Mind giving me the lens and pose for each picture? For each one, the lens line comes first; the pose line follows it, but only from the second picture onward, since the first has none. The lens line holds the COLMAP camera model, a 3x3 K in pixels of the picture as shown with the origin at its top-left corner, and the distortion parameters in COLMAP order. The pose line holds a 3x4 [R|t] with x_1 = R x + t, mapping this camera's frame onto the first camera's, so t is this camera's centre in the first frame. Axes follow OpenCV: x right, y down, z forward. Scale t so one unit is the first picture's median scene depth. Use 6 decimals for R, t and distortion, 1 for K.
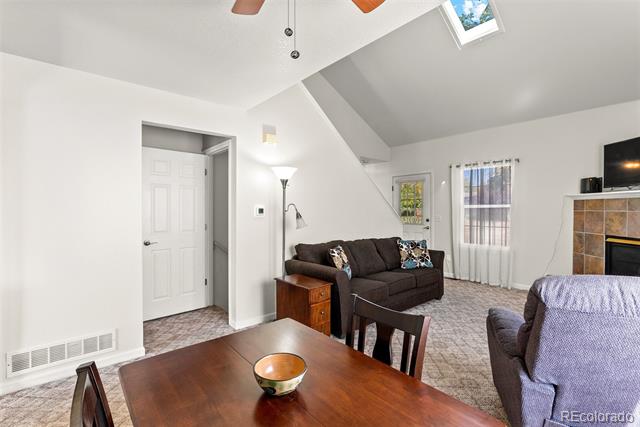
lens RADIAL K [[292.0, 0, 319.3], [0, 292.0, 211.9], [0, 0, 1]] dist [-0.005523, 0.000001]
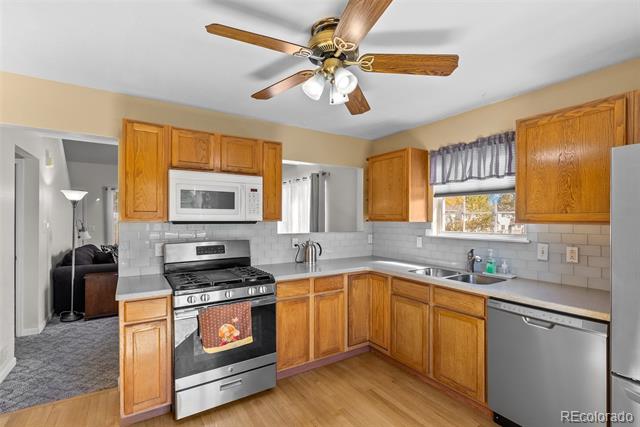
lens RADIAL K [[308.6, 0, 319.3], [0, 308.6, 221.6], [0, 0, 1]] dist [-0.003276, -0.000196]
pose [[0.169989, -0.006388, 0.985425, -0.970955], [0.000761, 0.999980, 0.006352, -0.022676], [-0.985446, -0.000330, 0.169990, -0.208548]]
